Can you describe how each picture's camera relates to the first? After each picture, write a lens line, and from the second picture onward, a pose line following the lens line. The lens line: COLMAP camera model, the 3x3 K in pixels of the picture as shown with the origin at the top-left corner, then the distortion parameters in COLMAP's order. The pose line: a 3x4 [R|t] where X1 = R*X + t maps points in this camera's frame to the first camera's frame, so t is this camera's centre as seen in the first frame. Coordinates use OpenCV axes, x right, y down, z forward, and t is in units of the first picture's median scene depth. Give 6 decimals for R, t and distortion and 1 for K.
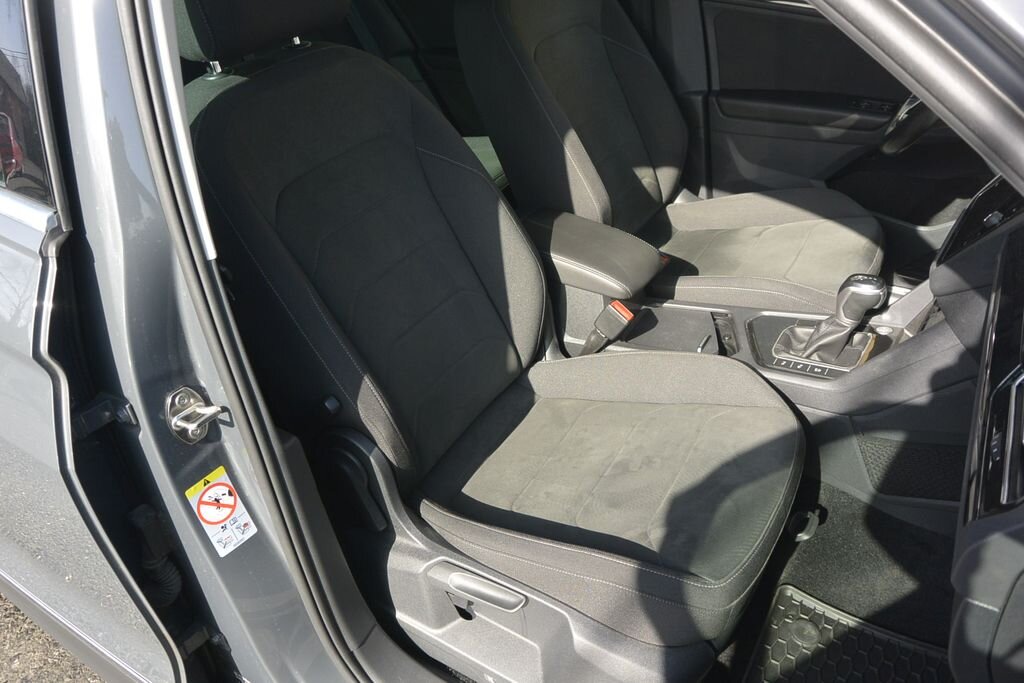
lens RADIAL K [[796.2, 0, 512.6], [0, 796.2, 344.7], [0, 0, 1]] dist [0.025877, -0.001128]
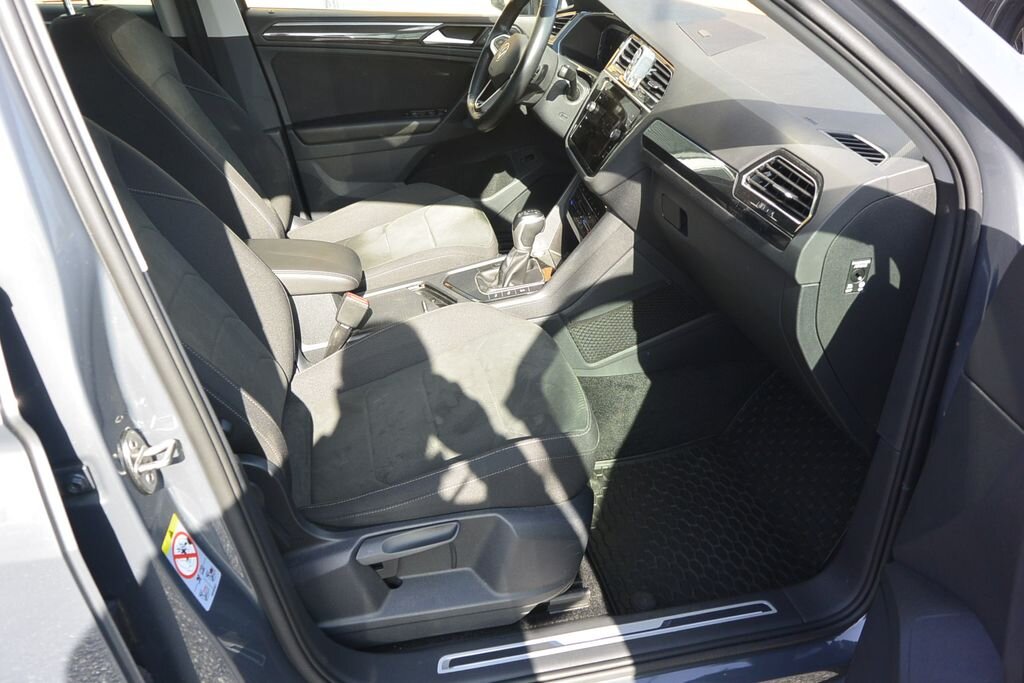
lens RADIAL K [[796.2, 0, 512.2], [0, 796.2, 340.2], [0, 0, 1]] dist [0.025877, -0.001128]
pose [[0.728155, -0.310329, 0.611135, -0.401330], [0.373997, 0.927089, 0.025158, 0.062723], [-0.574383, 0.210244, 0.791127, 0.018686]]
